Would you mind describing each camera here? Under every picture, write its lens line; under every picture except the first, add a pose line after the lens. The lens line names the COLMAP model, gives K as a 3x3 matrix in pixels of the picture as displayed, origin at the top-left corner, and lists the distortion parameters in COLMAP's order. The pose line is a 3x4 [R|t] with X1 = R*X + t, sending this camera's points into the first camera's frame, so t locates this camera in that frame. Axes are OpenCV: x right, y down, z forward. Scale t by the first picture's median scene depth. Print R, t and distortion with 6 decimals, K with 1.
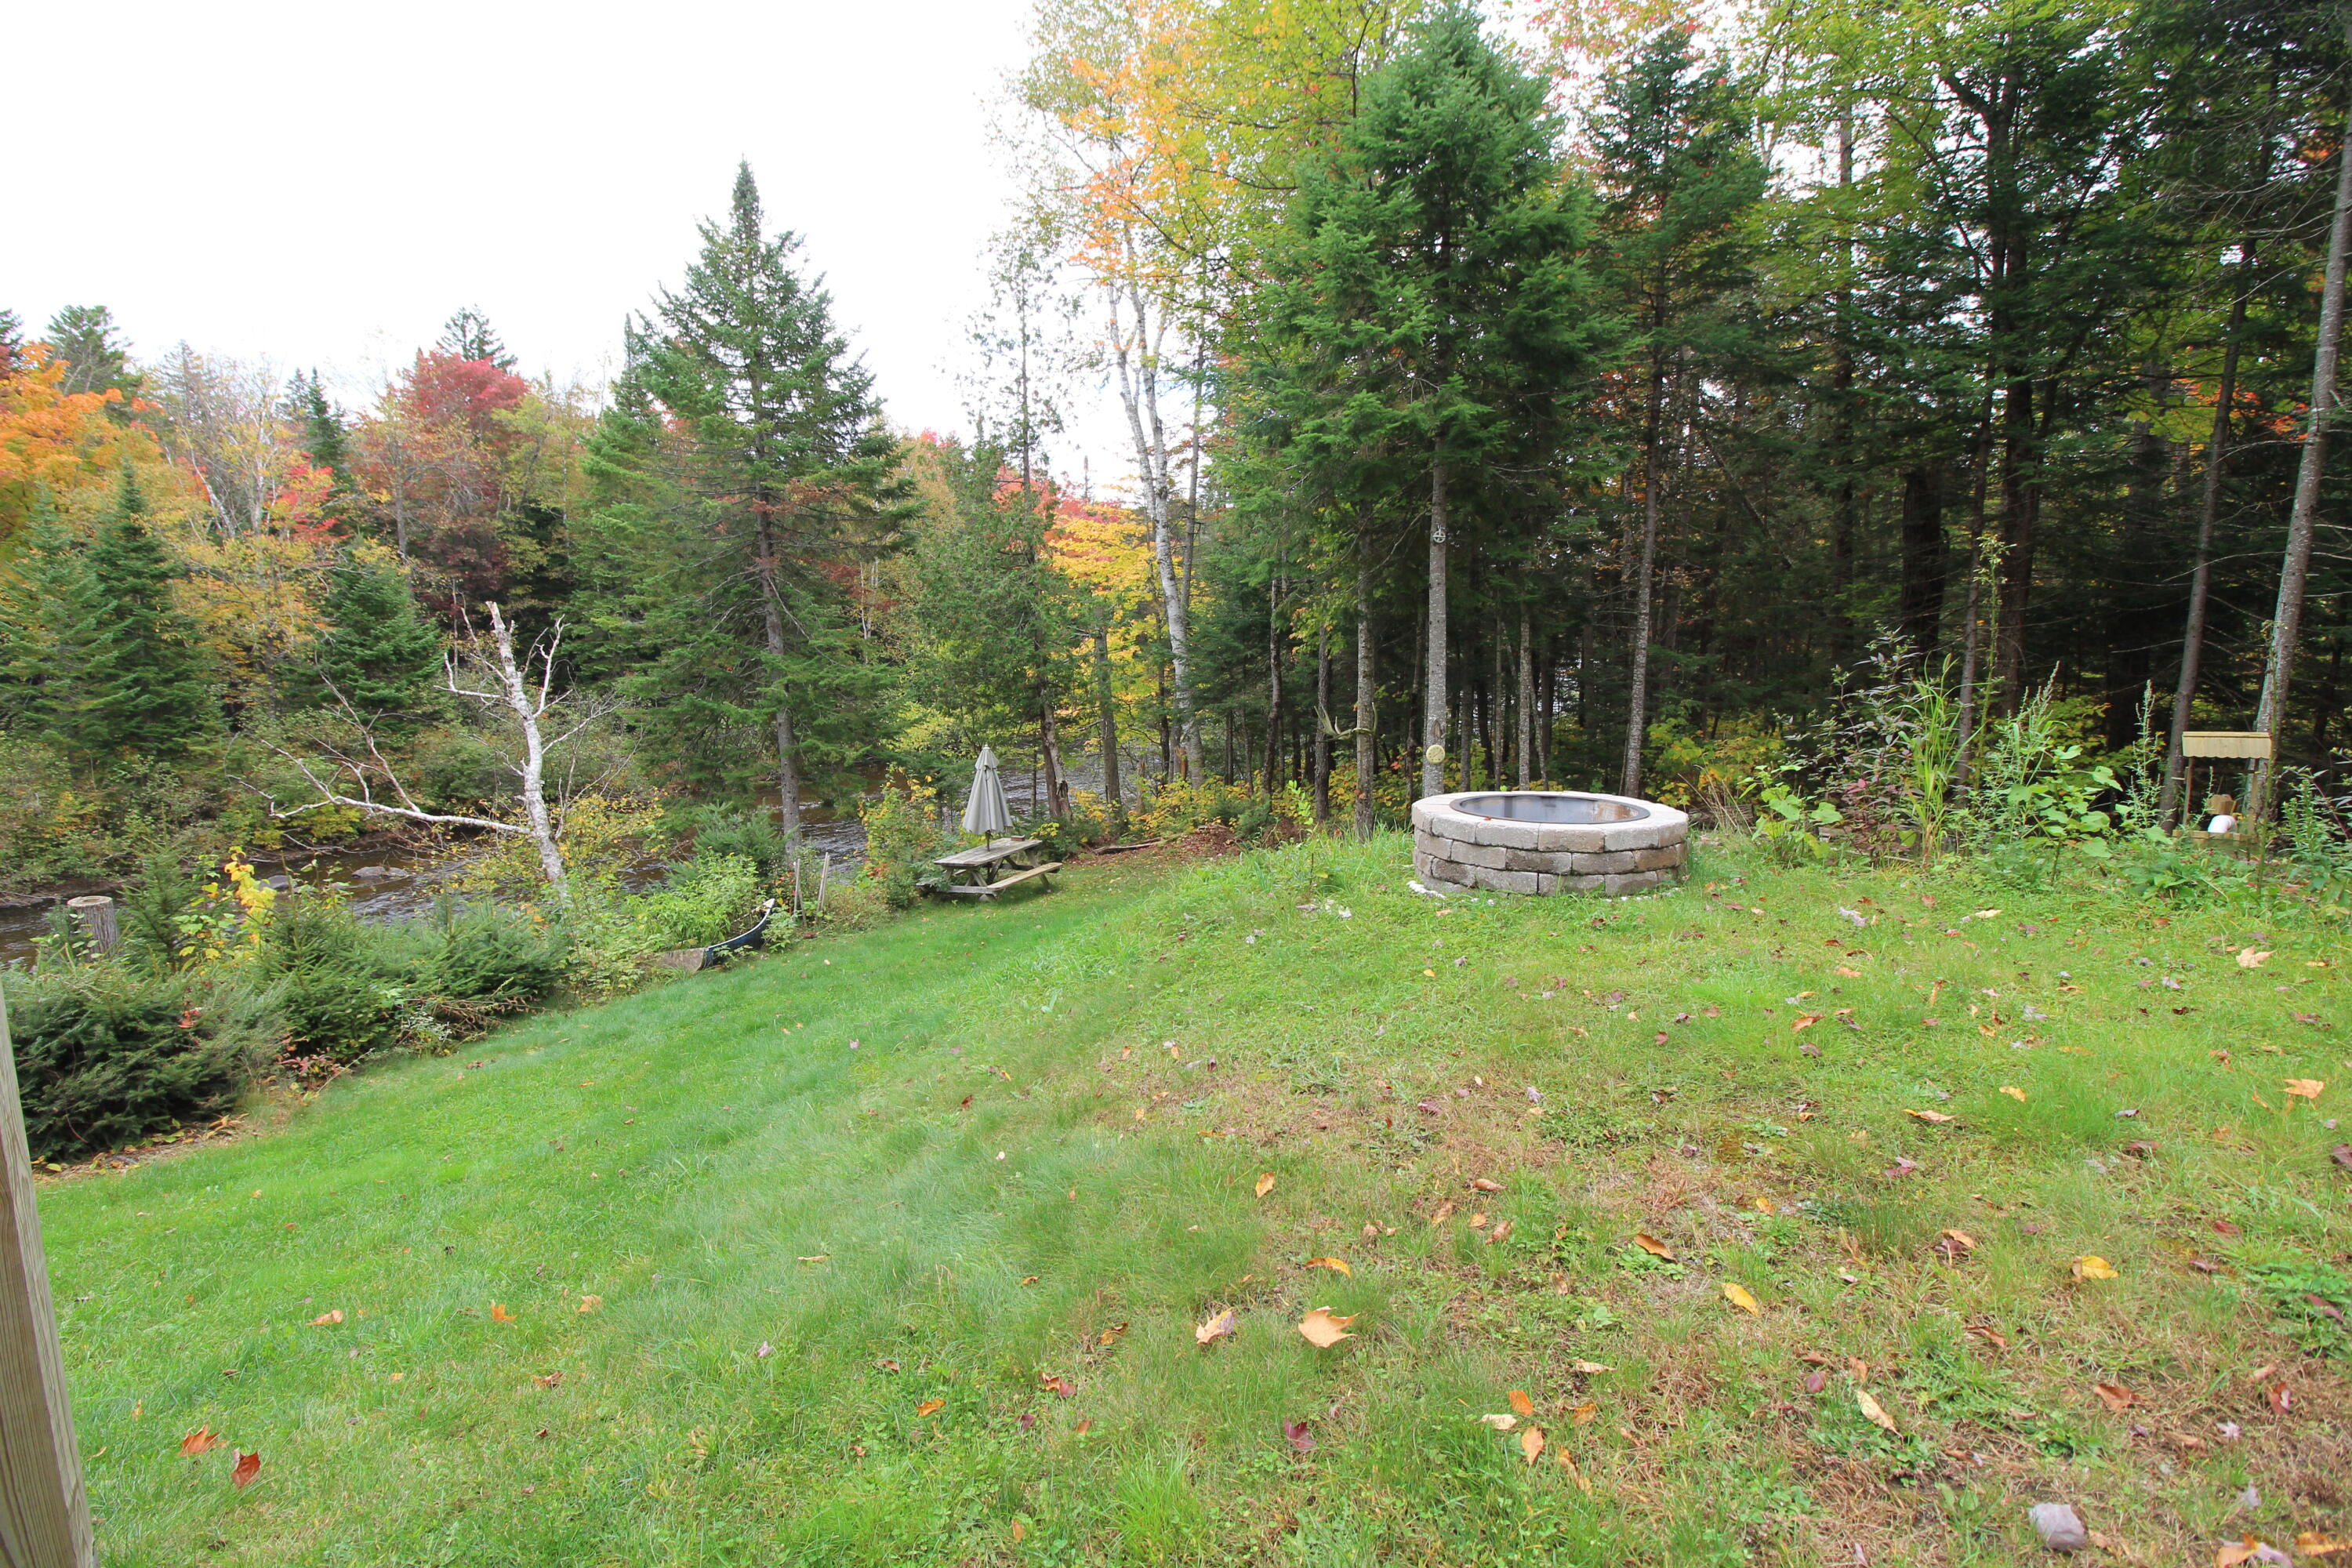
lens RADIAL K [[1084.5, 0, 1164.4], [0, 1084.5, 769.0], [0, 0, 1]] dist [0.000901, -0.013282]
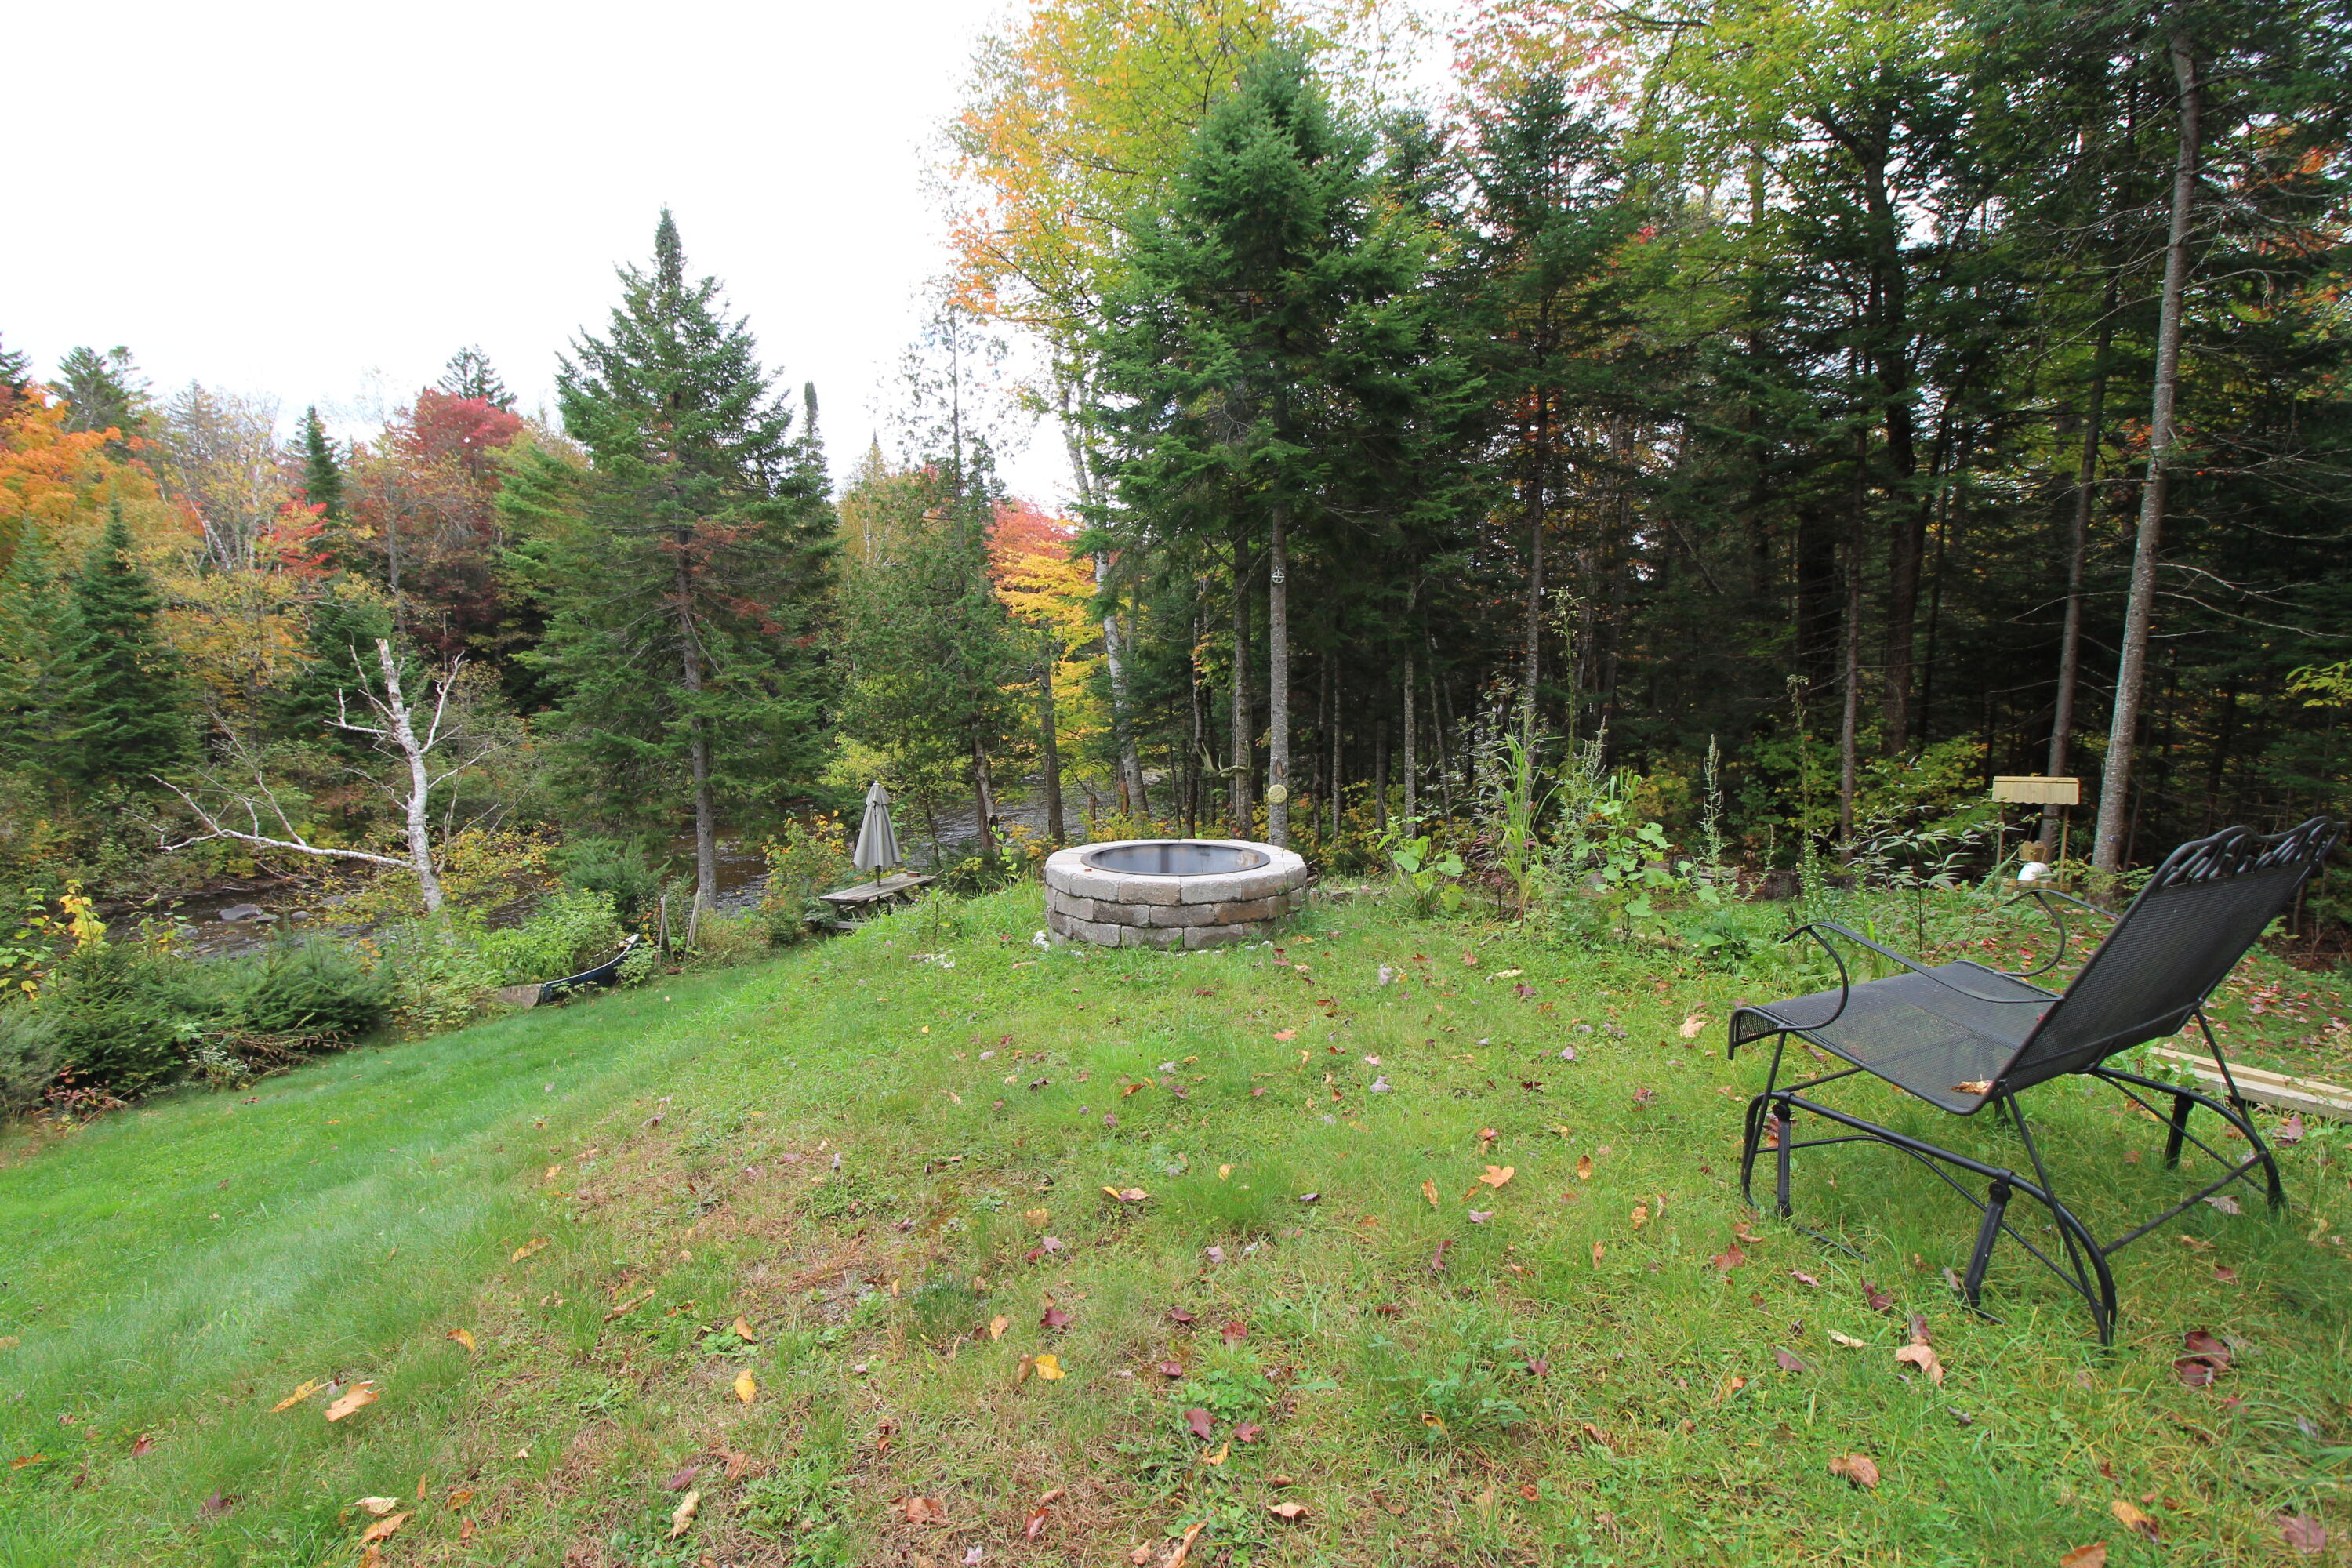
lens RADIAL K [[1084.5, 0, 1162.1], [0, 1084.5, 769.9], [0, 0, 1]] dist [0.000901, -0.013282]
pose [[0.999801, 0.003989, -0.019568, 0.124940], [-0.004533, 0.999602, -0.027851, -0.005953], [0.019449, 0.027934, 0.999421, 0.000954]]
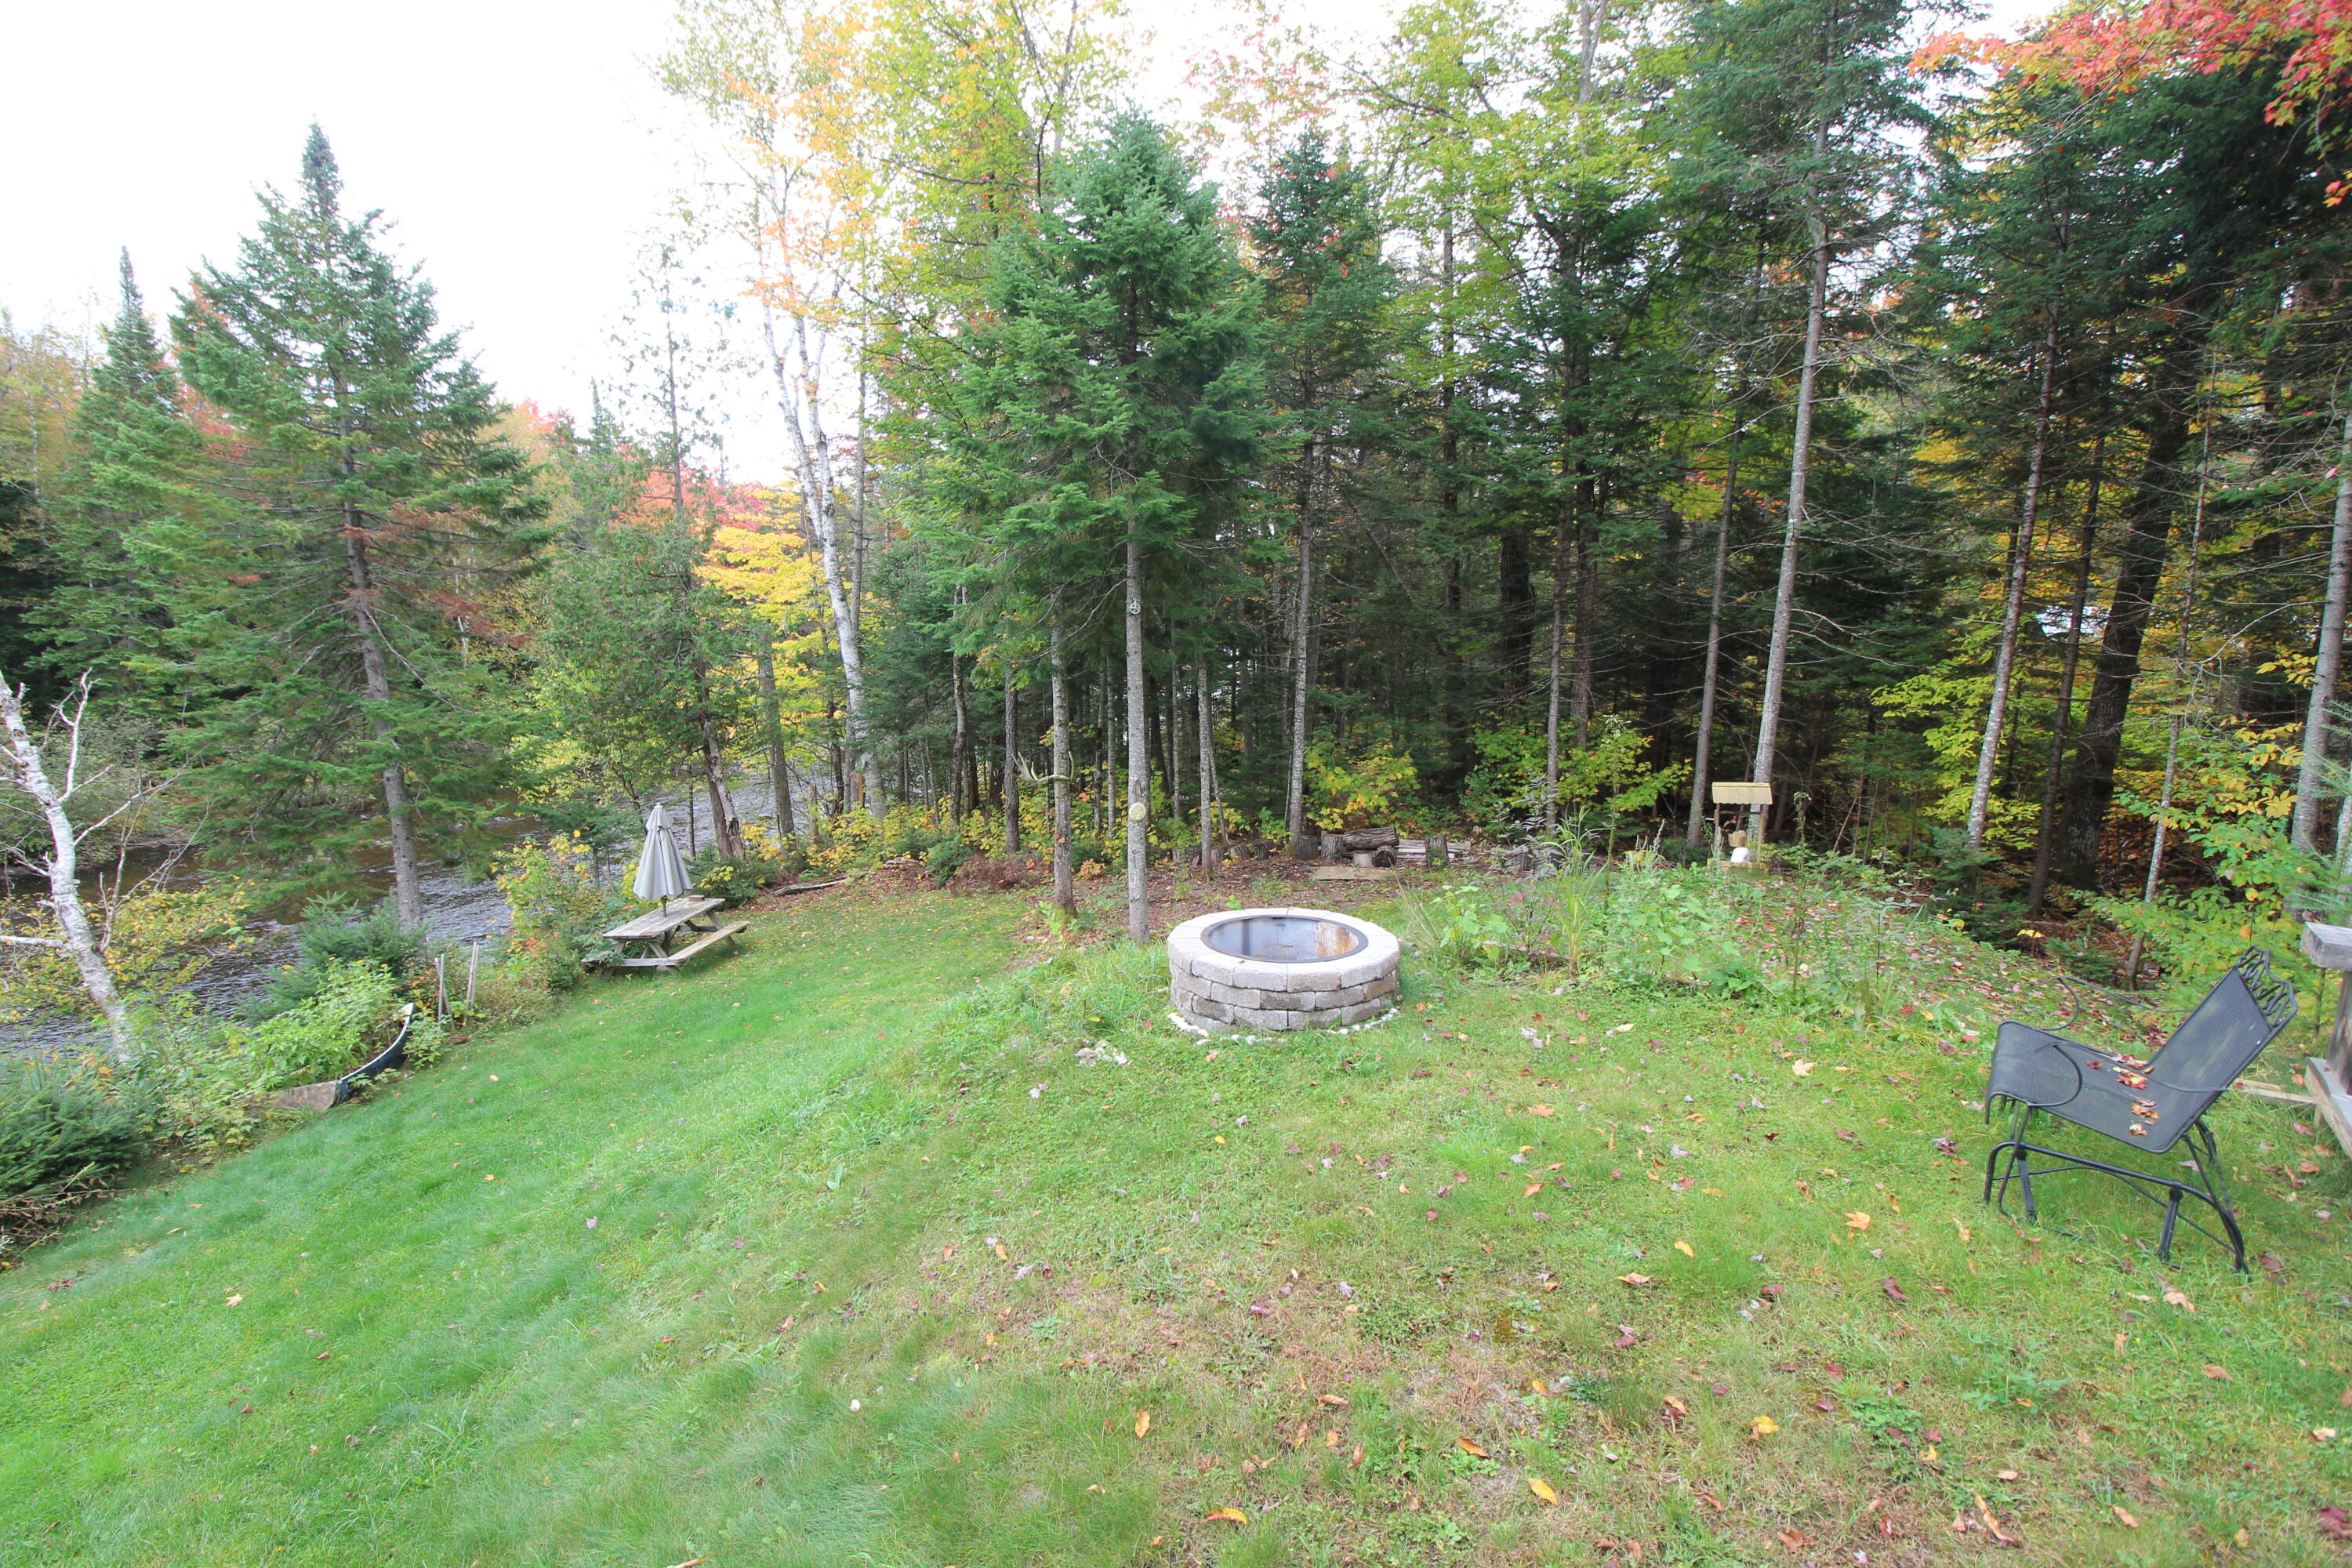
lens RADIAL K [[1084.5, 0, 1163.5], [0, 1084.5, 767.5], [0, 0, 1]] dist [0.000901, -0.013282]
pose [[0.951378, -0.036919, 0.305805, -0.037169], [0.032879, 0.999291, 0.018353, -0.057786], [-0.306266, -0.007406, 0.951917, -0.013857]]
